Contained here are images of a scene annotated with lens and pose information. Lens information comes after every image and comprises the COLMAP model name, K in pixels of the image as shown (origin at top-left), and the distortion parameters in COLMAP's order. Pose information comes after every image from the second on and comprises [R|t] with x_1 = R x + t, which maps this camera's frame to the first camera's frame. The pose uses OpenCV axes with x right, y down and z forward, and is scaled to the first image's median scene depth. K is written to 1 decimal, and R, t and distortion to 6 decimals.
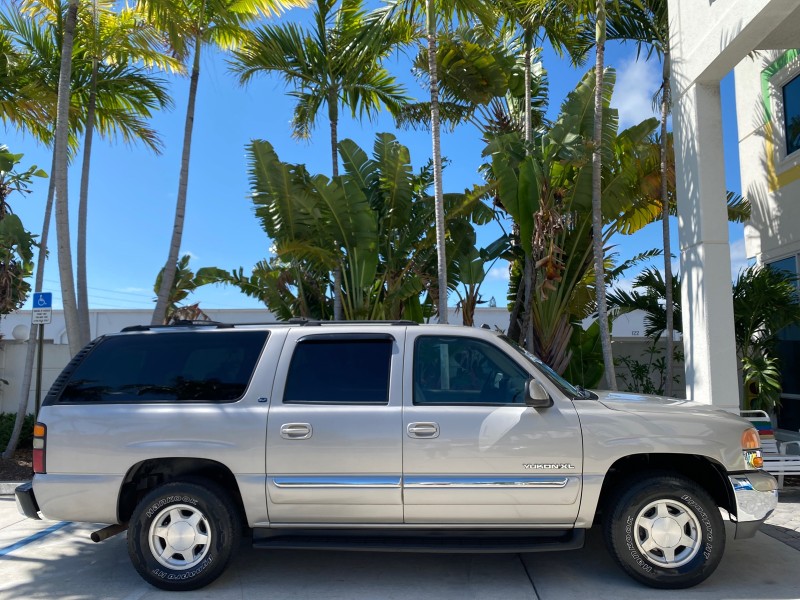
lens RADIAL K [[607.1, 0, 399.8], [0, 607.1, 289.1], [0, 0, 1]] dist [-0.000745, -0.012339]
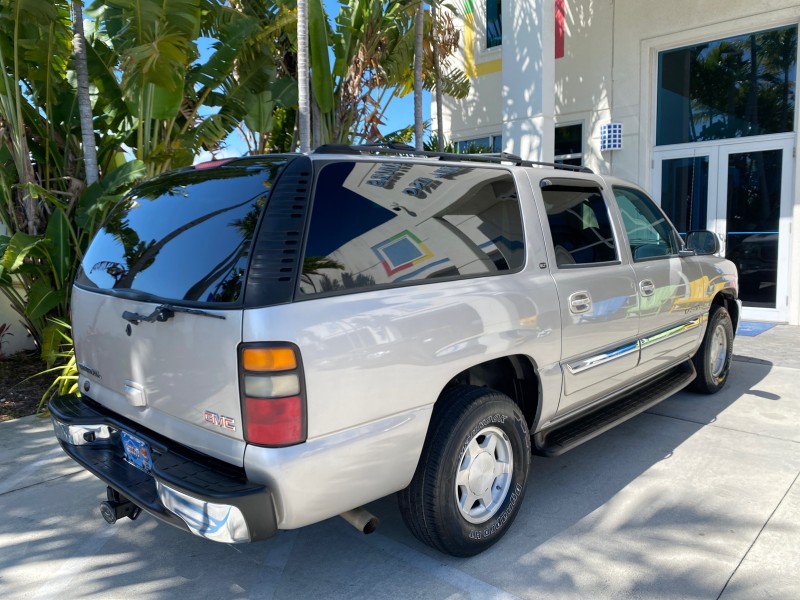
lens RADIAL K [[619.3, 0, 399.0], [0, 619.3, 295.2], [0, 0, 1]] dist [-0.000689, 0.004836]
pose [[0.666379, -0.086503, 0.740579, -0.647119], [-0.073318, 0.980832, 0.180538, 0.070706], [-0.742000, -0.174604, 0.647263, 0.471303]]
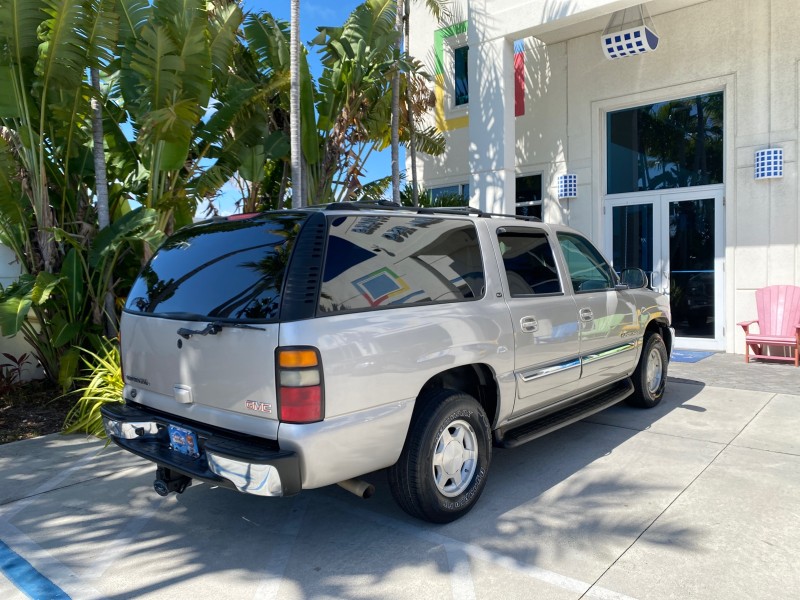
lens RADIAL K [[618.0, 0, 401.3], [0, 618.0, 295.3], [0, 0, 1]] dist [0.006008, -0.007371]
pose [[0.630575, -0.039870, 0.775104, -0.760754], [-0.076196, 0.990675, 0.112947, 0.064795], [-0.772379, -0.130281, 0.621657, 0.390308]]
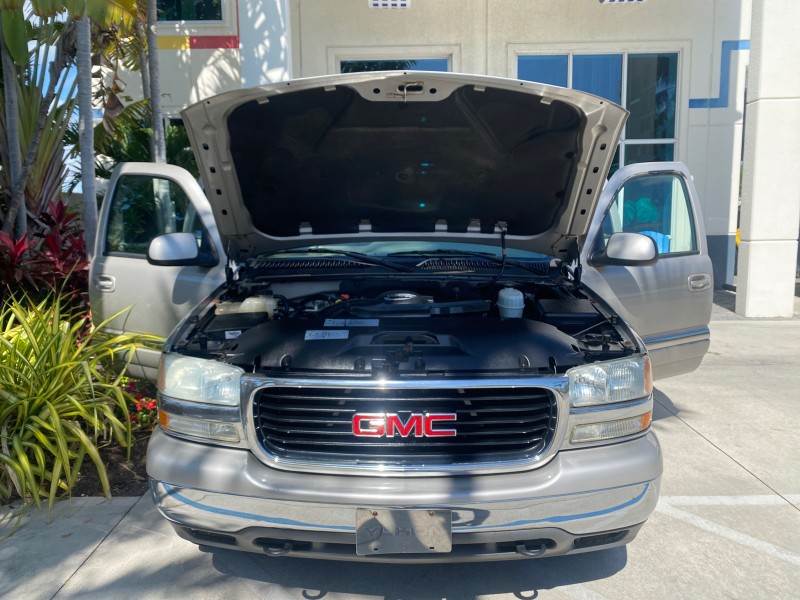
lens RADIAL K [[618.0, 0, 401.3], [0, 618.0, 295.3], [0, 0, 1]] dist [0.006008, -0.007371]
pose [[-0.018788, -0.124543, 0.992036, -0.822183], [-0.106470, 0.986819, 0.121872, 0.125515], [-0.994138, -0.103332, -0.031800, 0.926371]]
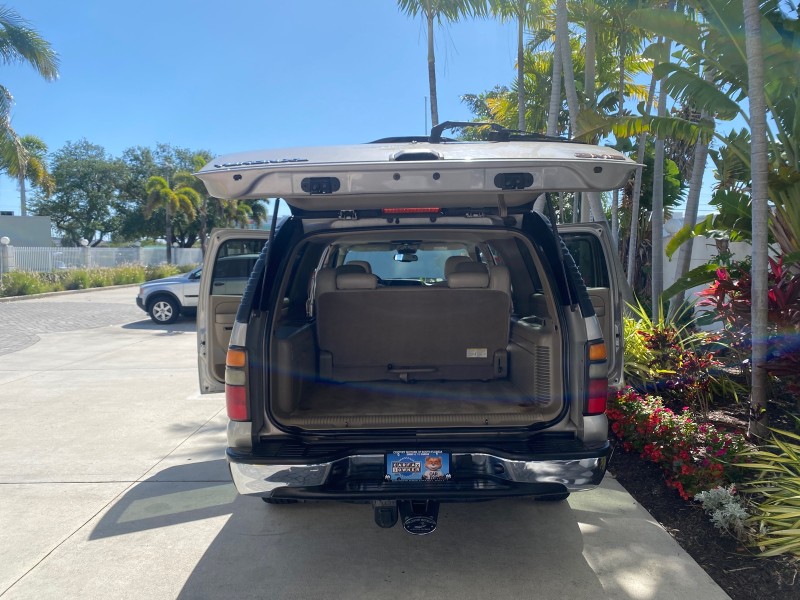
lens RADIAL K [[618.3, 0, 402.9], [0, 618.3, 297.1], [0, 0, 1]] dist [0.003350, -0.000241]
pose [[-0.042905, -0.028537, 0.998672, -0.933274], [-0.096401, 0.995046, 0.024292, 0.133816], [-0.994417, -0.095230, -0.045444, 0.928462]]
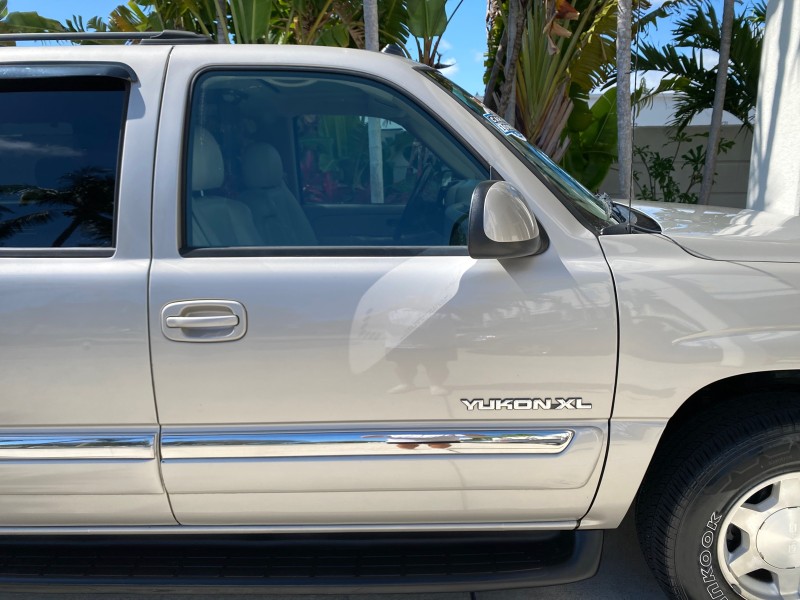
lens RADIAL K [[617.1, 0, 397.0], [0, 617.1, 294.6], [0, 0, 1]] dist [0.006605, -0.008243]
pose [[0.999545, -0.017276, 0.024723, 0.106021], [0.008398, 0.946697, 0.322017, 0.066120], [-0.028968, -0.321663, 0.946411, 0.450018]]
